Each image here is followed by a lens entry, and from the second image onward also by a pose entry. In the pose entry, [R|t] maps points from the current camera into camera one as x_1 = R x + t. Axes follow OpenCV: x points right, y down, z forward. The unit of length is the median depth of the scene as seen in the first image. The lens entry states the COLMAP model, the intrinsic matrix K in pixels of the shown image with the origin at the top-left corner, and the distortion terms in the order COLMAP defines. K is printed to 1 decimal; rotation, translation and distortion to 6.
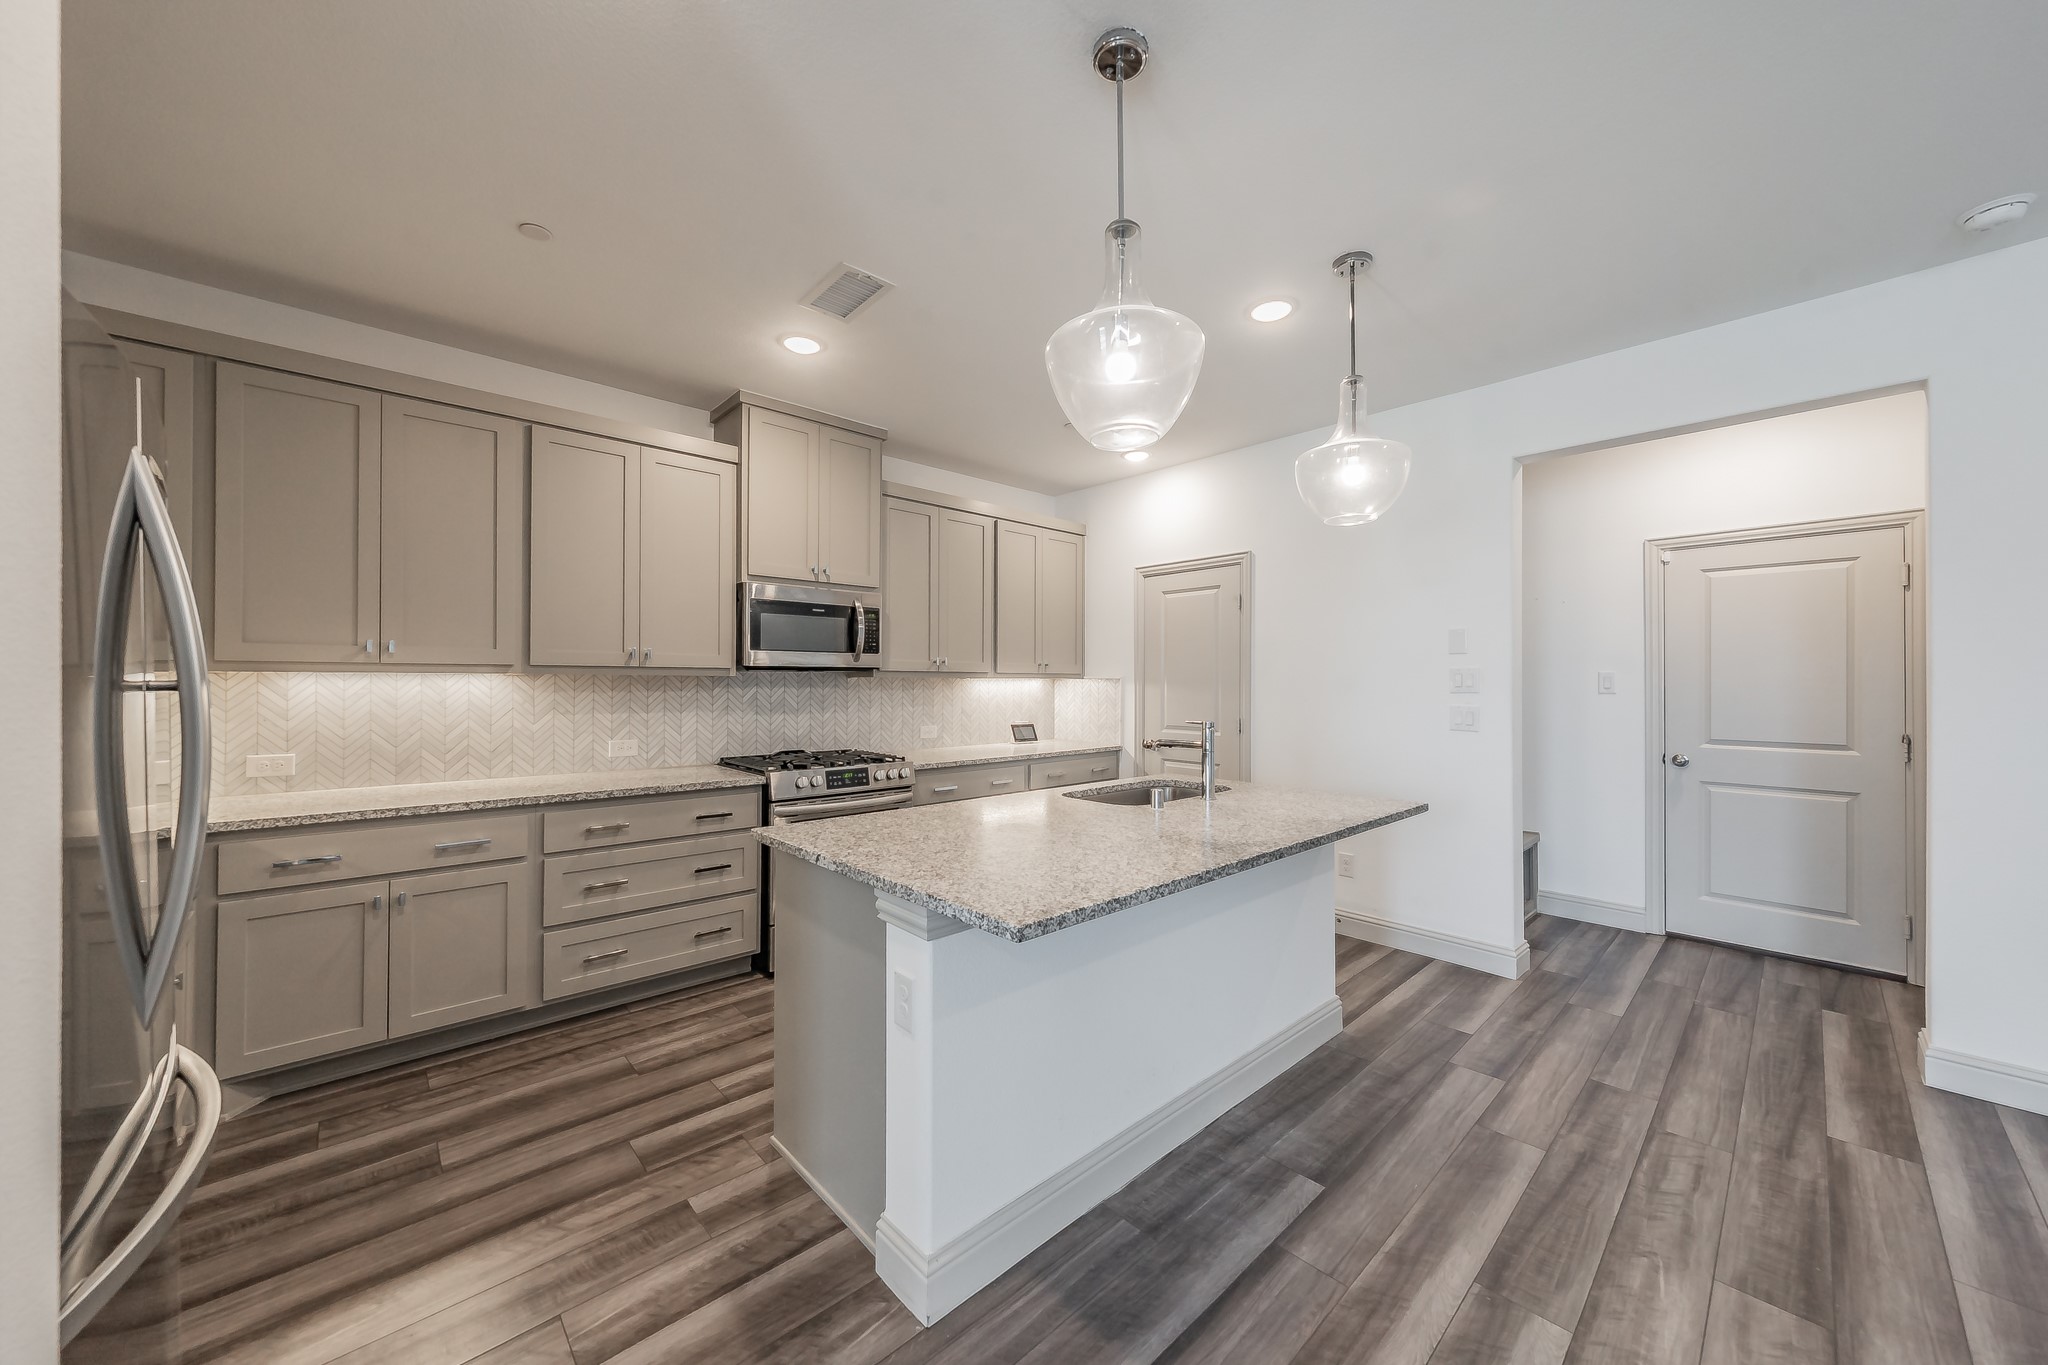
lens RADIAL K [[701.6, 0, 1070.1], [0, 701.6, 683.5], [0, 0, 1]] dist [-0.000621, -0.000051]
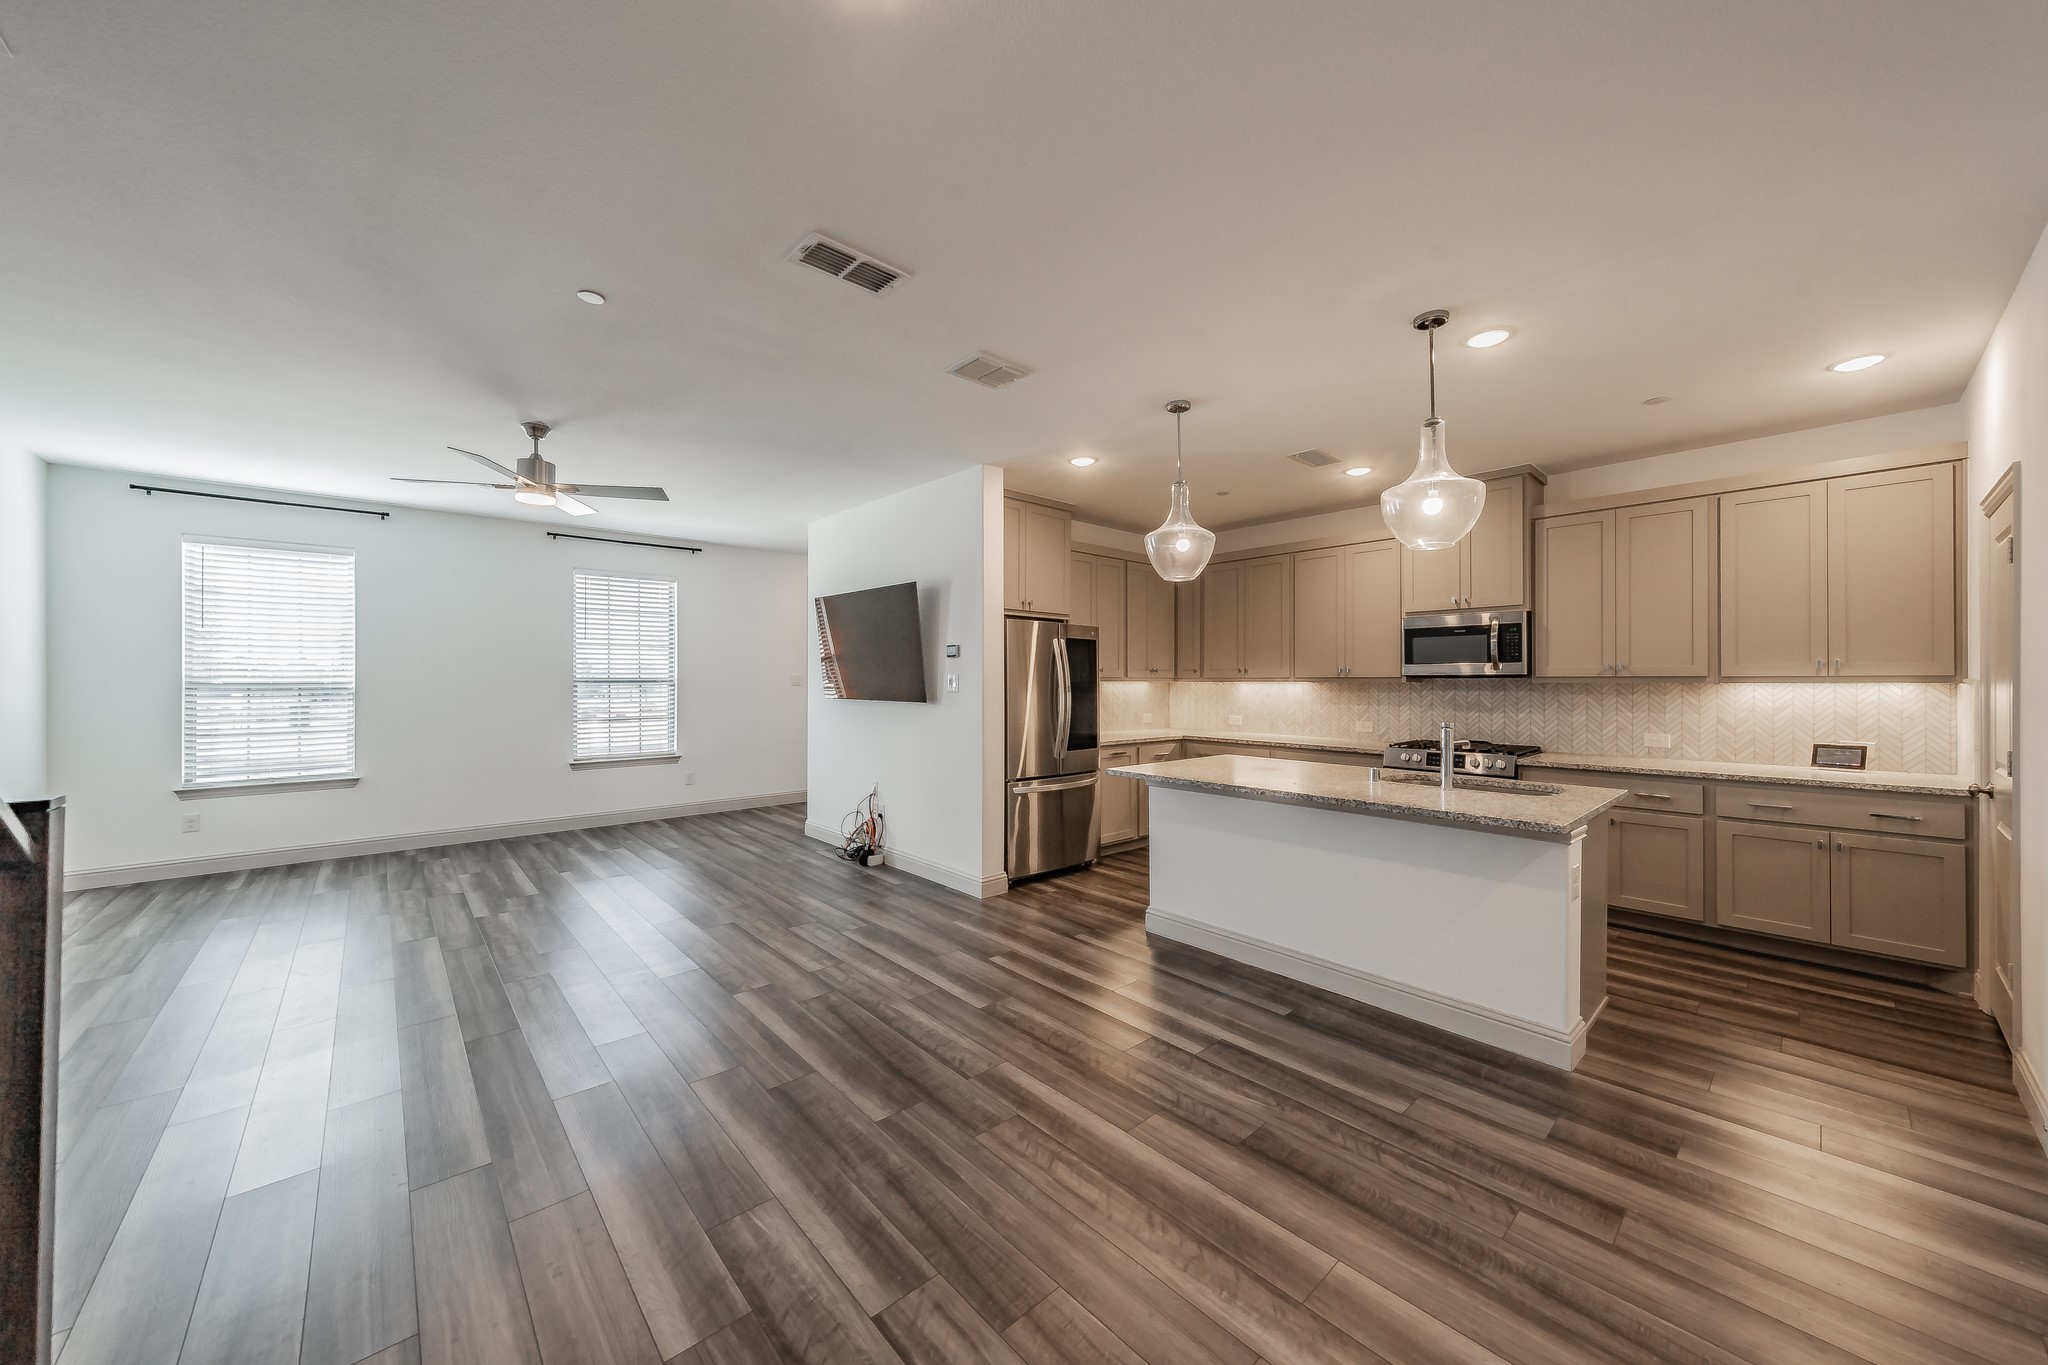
lens RADIAL K [[771.8, 0, 1067.1], [0, 771.8, 679.7], [0, 0, 1]] dist [0.001172, 0.000012]
pose [[0.020362, -0.006848, -0.999769, 1.356326], [-0.003554, 0.999970, -0.006922, -0.003255], [0.999786, 0.003694, 0.020337, 0.321322]]
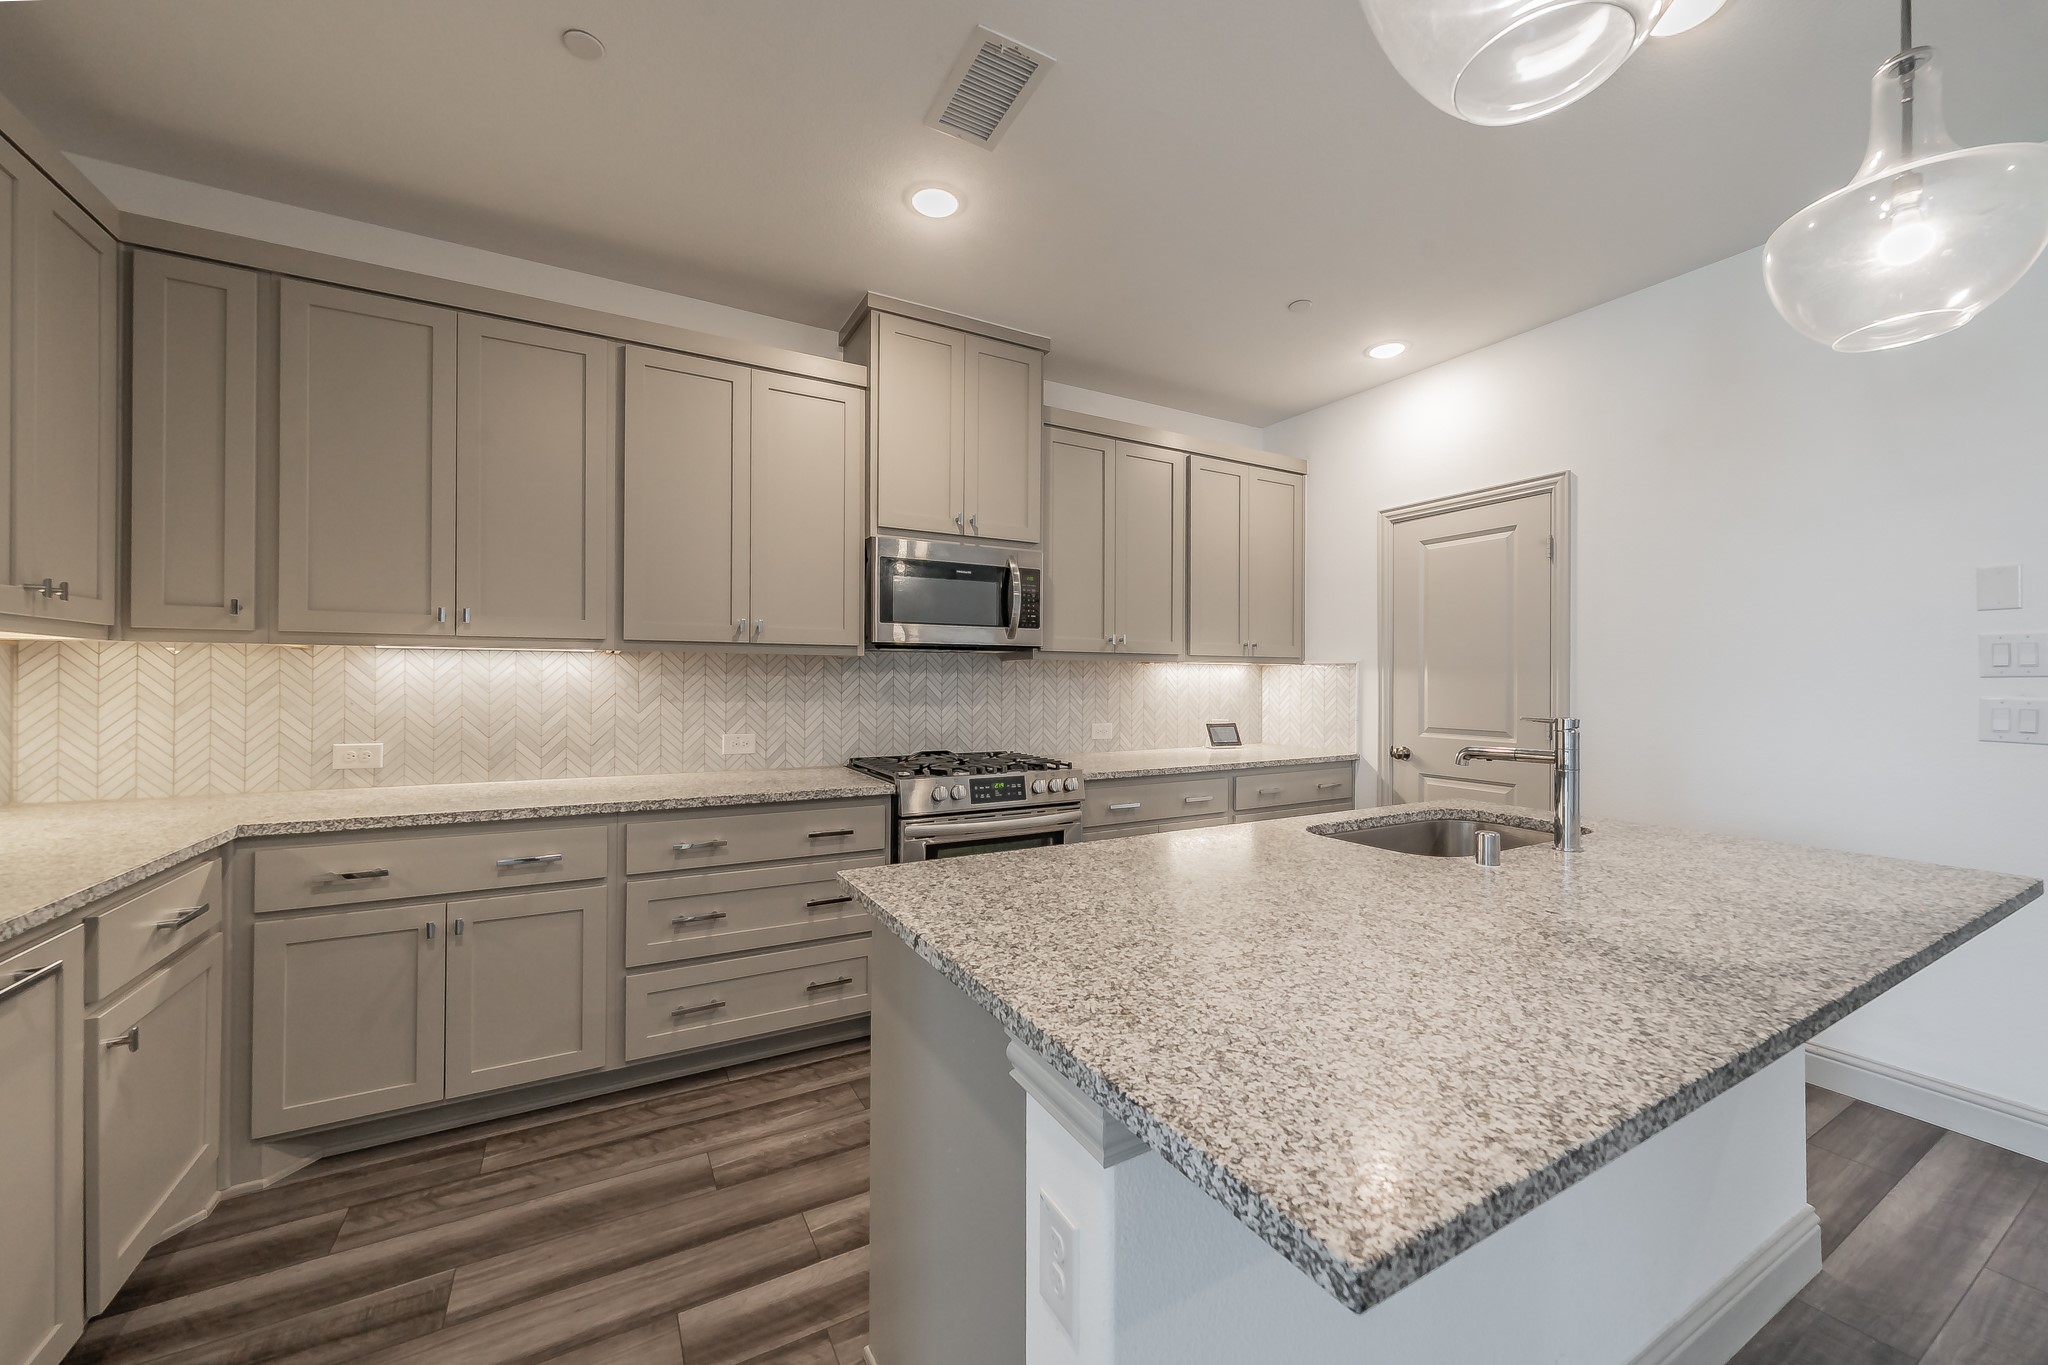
lens RADIAL K [[771.8, 0, 1067.1], [0, 771.8, 679.7], [0, 0, 1]] dist [0.001172, 0.000012]
pose [[0.970668, -0.000248, -0.240425, -0.053164], [-0.000231, 0.999998, -0.001962, 0.021838], [0.240425, 0.001960, 0.970666, 0.252115]]
